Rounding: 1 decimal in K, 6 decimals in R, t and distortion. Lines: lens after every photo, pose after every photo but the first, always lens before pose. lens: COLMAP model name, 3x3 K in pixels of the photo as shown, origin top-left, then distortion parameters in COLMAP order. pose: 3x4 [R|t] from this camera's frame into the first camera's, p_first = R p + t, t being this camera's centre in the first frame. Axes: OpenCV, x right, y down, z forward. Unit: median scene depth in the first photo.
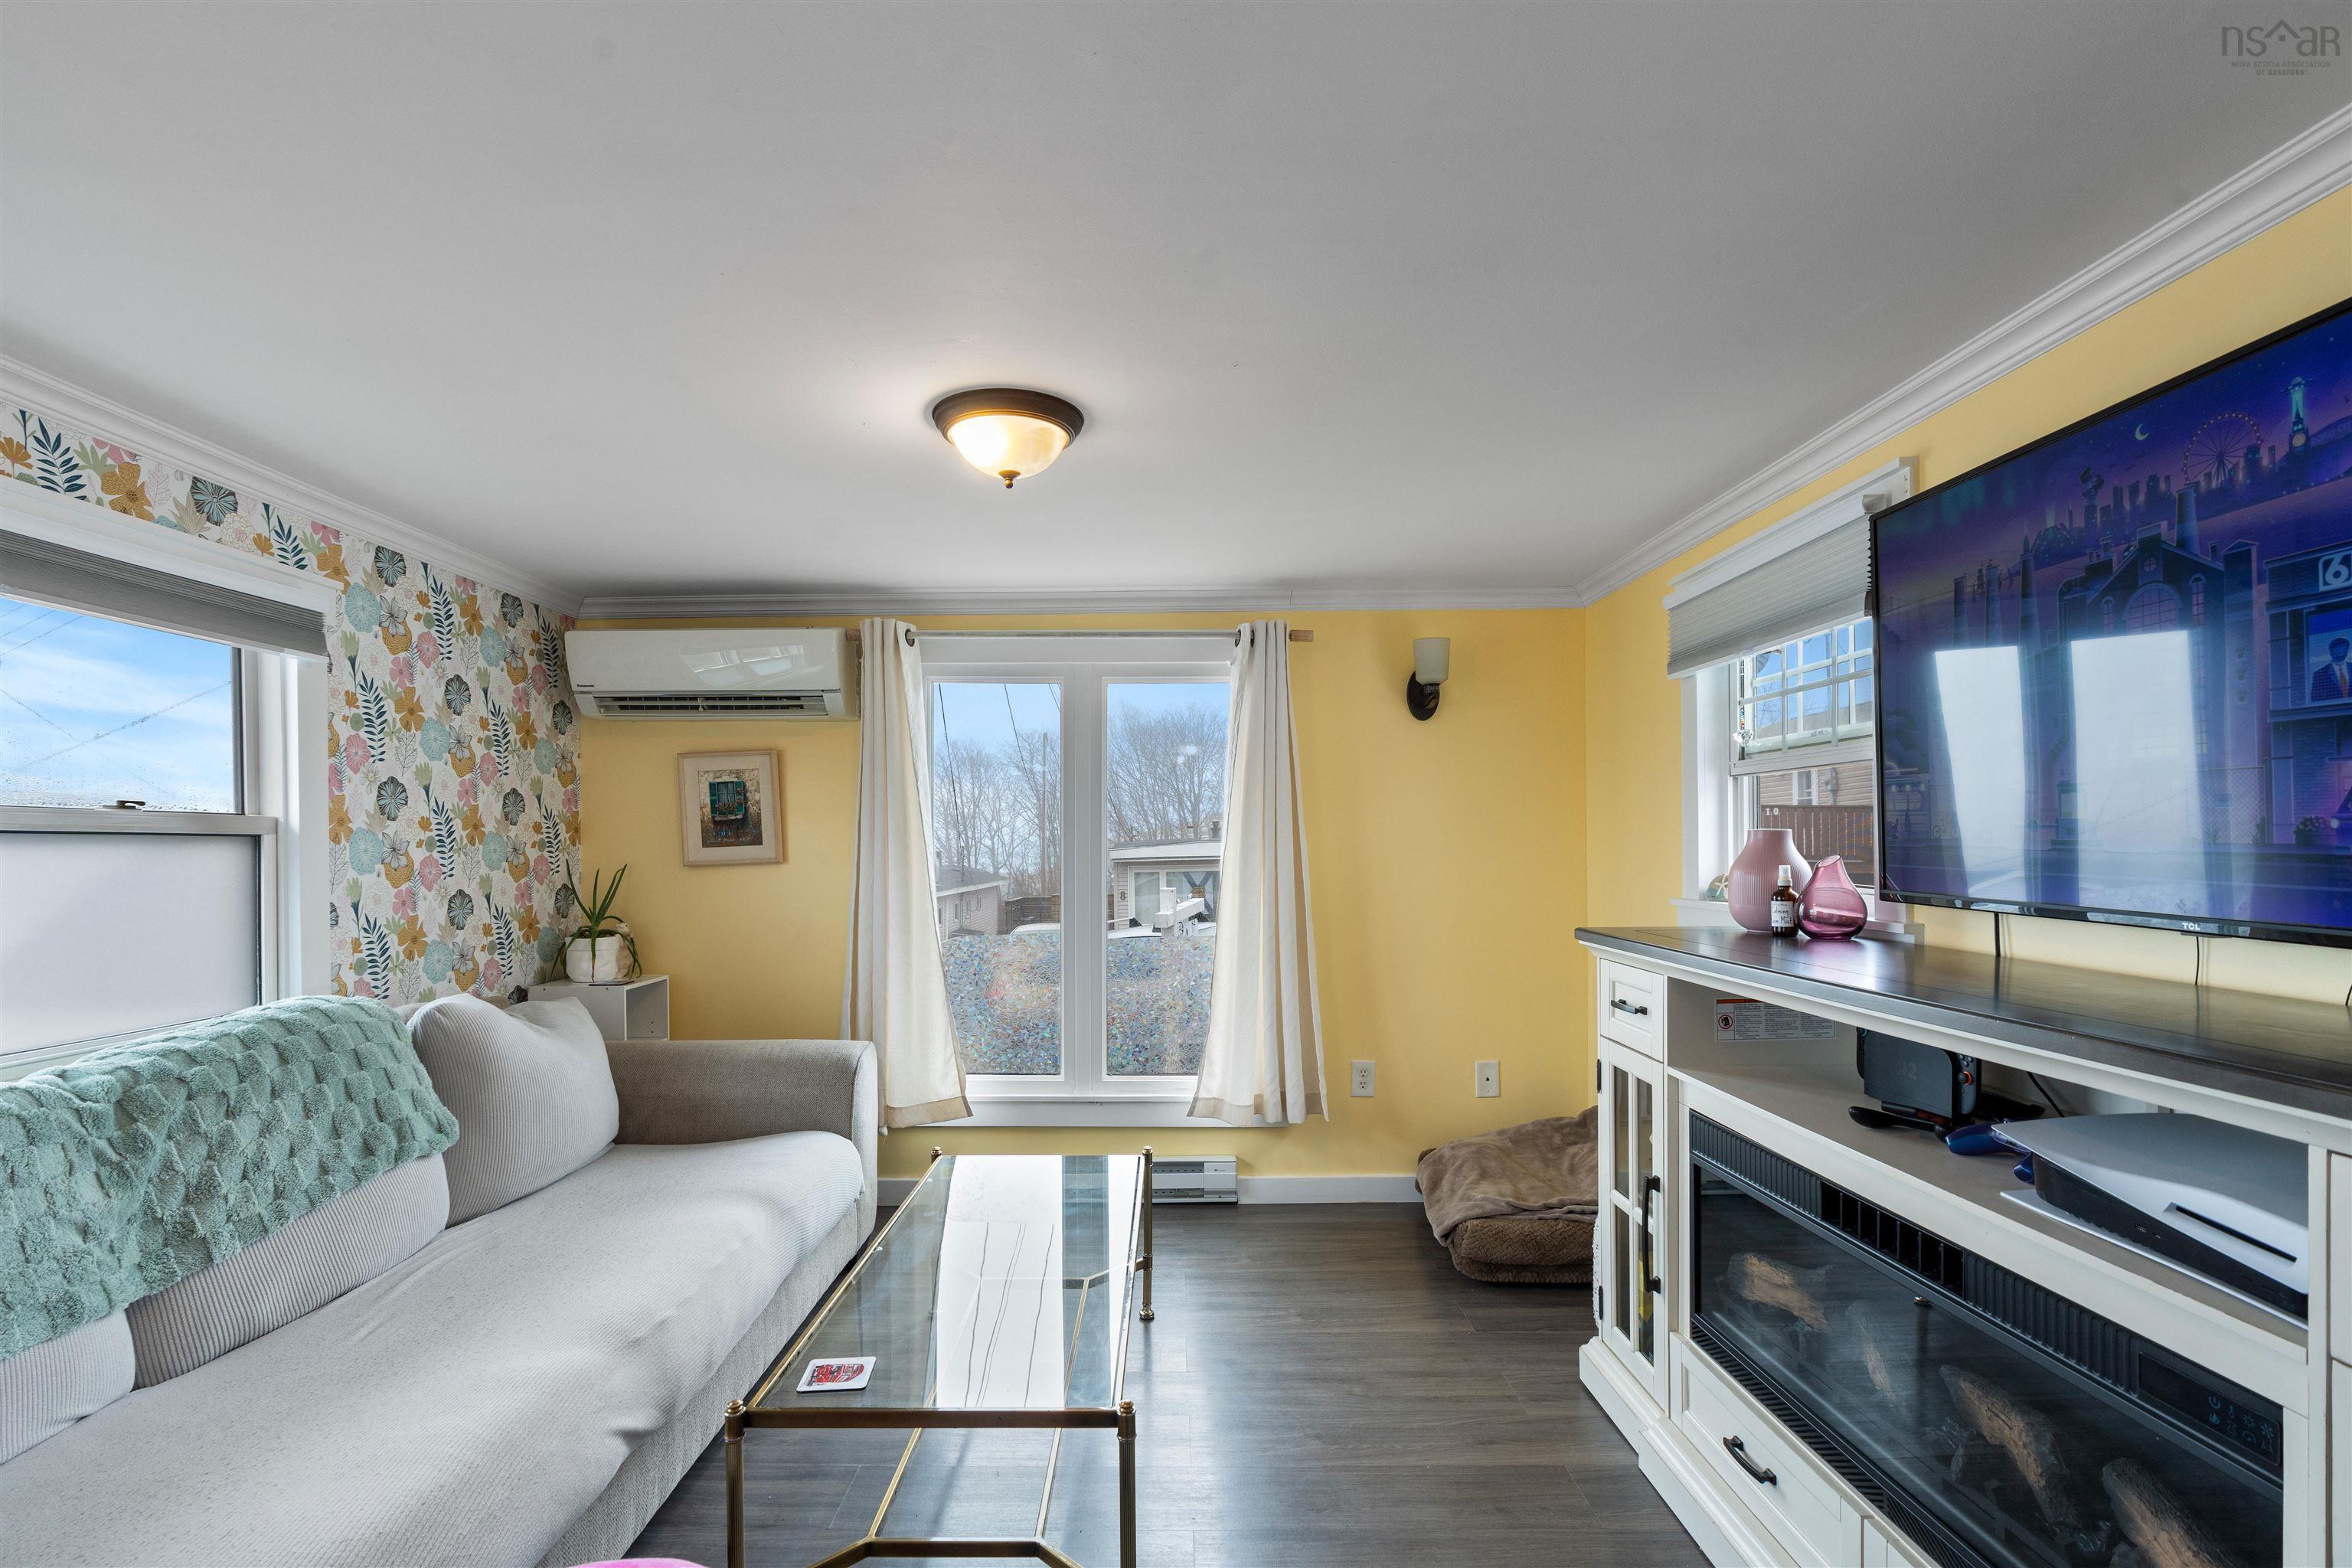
lens RADIAL K [[1068.9, 0, 1188.9], [0, 1068.9, 844.0], [0, 0, 1]] dist [-0.002560, 0.002956]
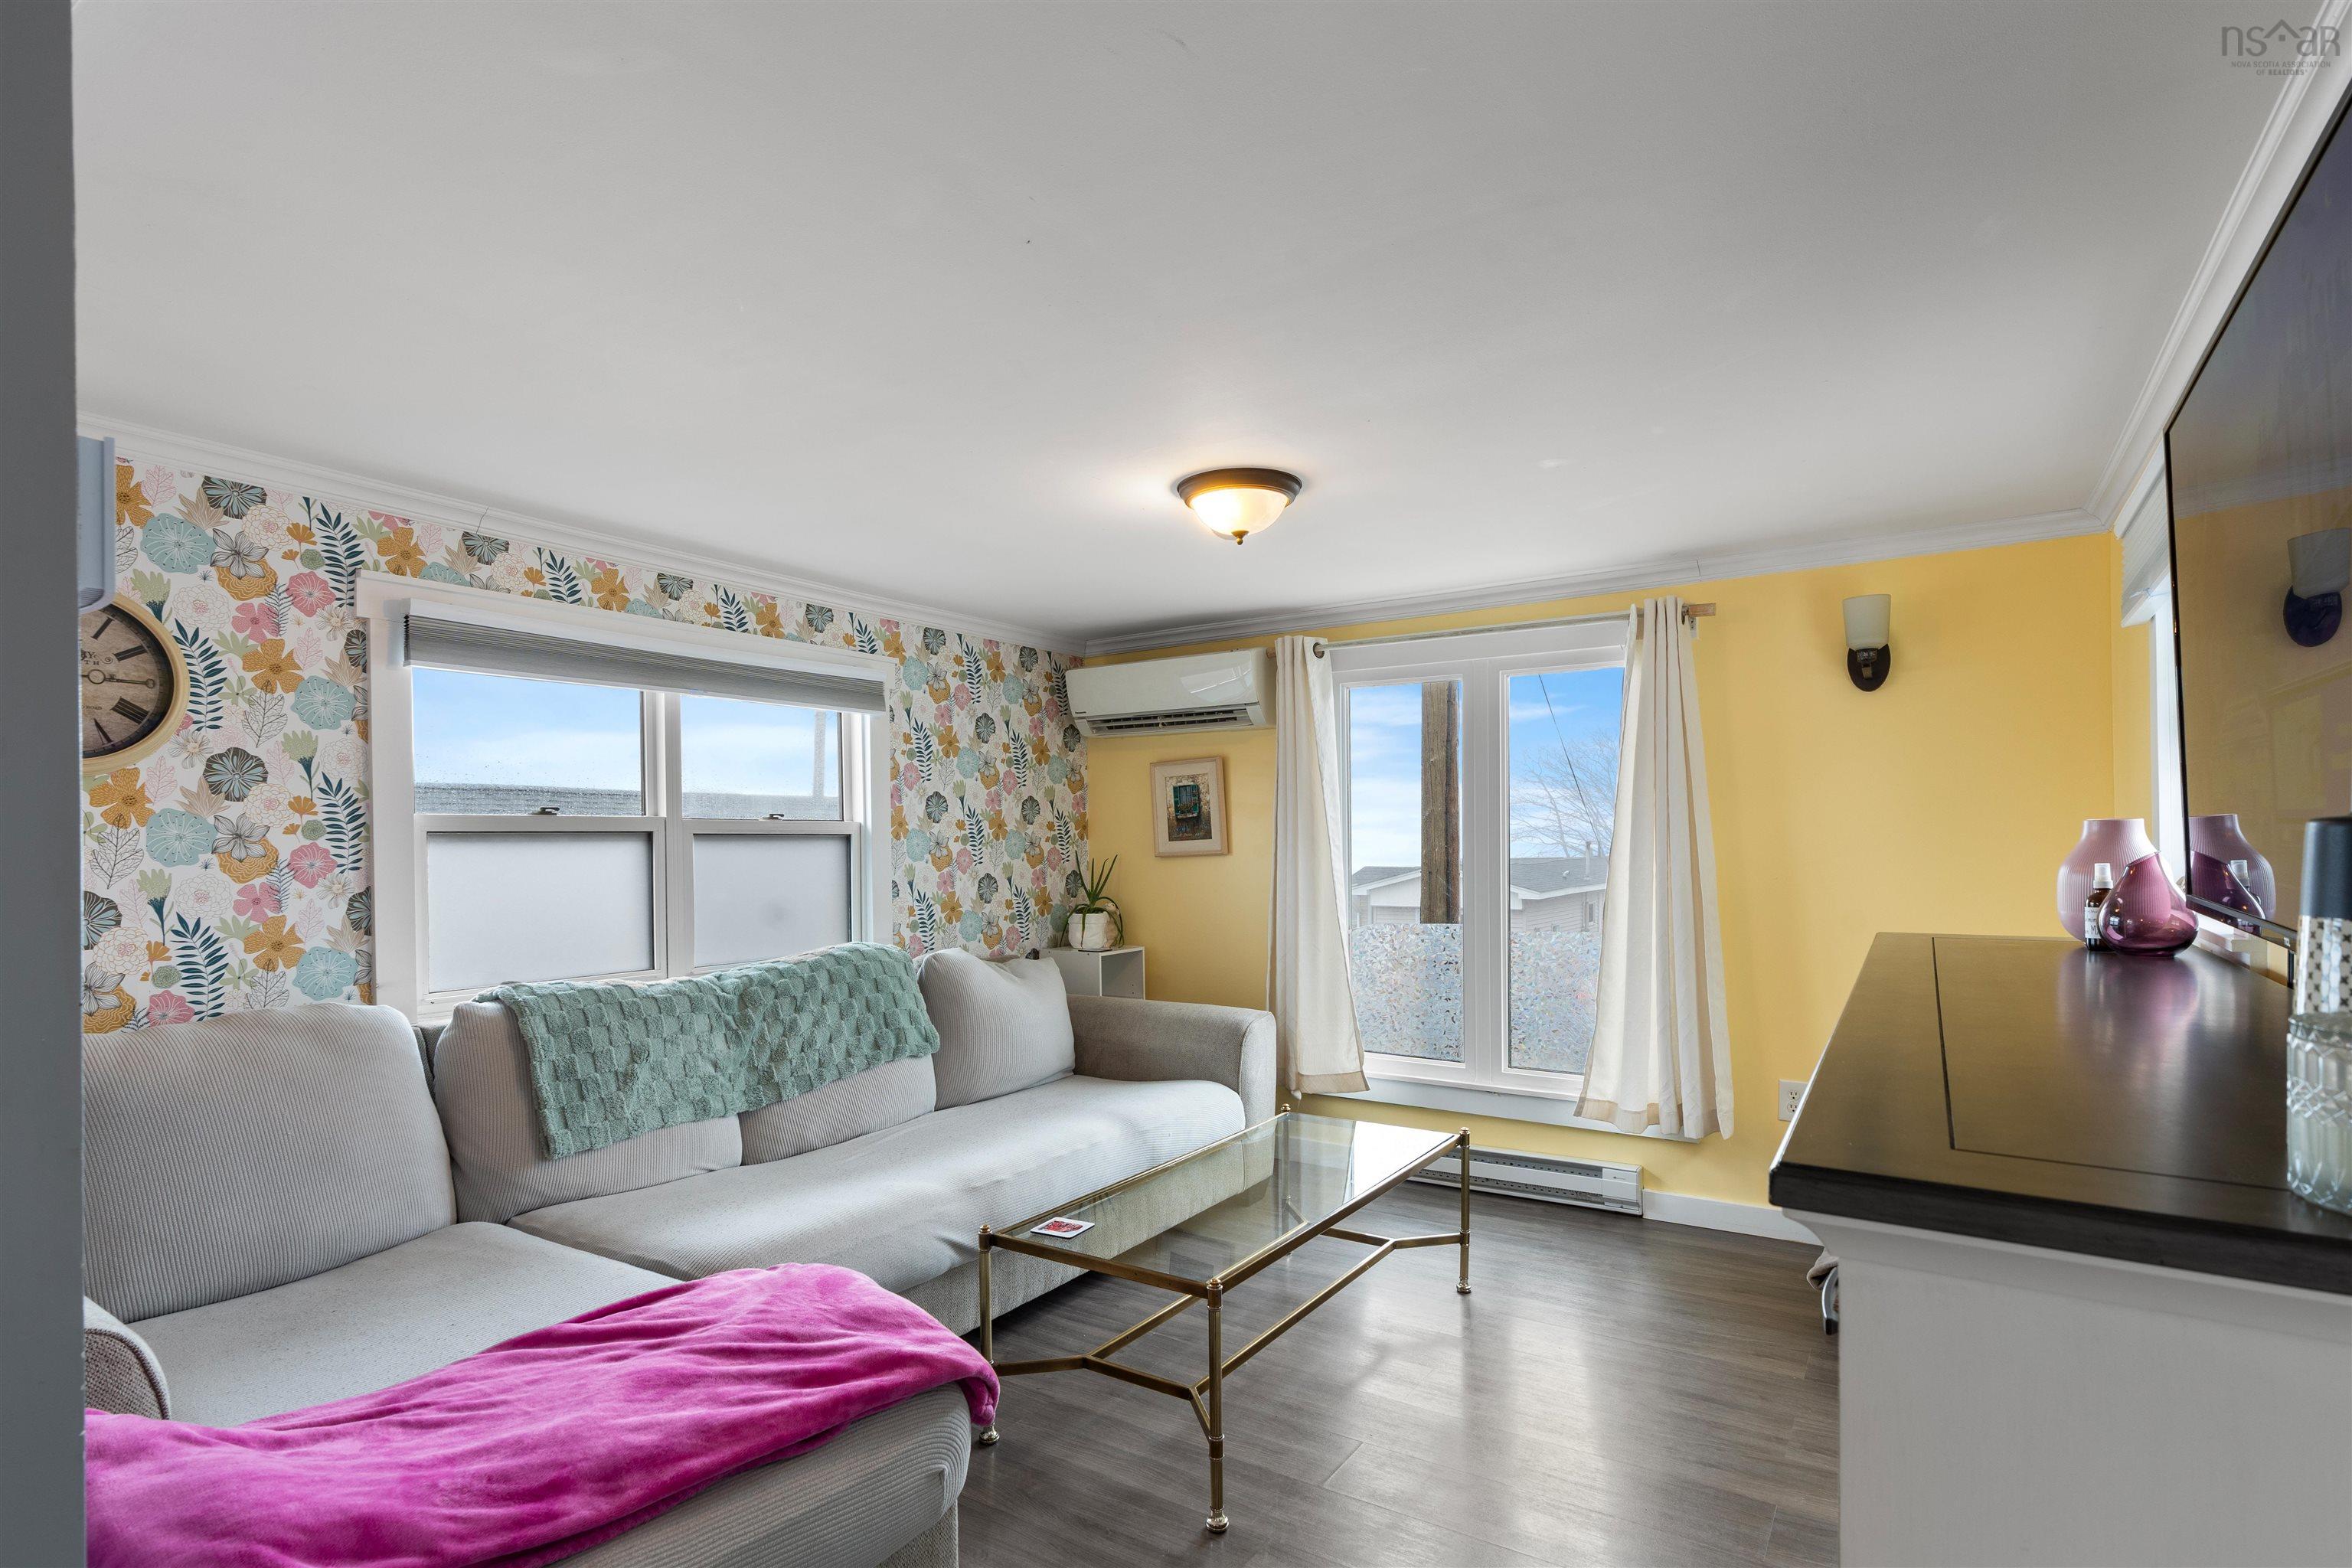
lens RADIAL K [[1182.9, 0, 1237.5], [0, 1182.9, 843.4], [0, 0, 1]] dist [0.004916, 0.005146]
pose [[0.848130, 0.000995, -0.529787, 0.391099], [0.004270, 0.999953, 0.008714, -0.006759], [0.529770, -0.009653, 0.848086, -0.099138]]
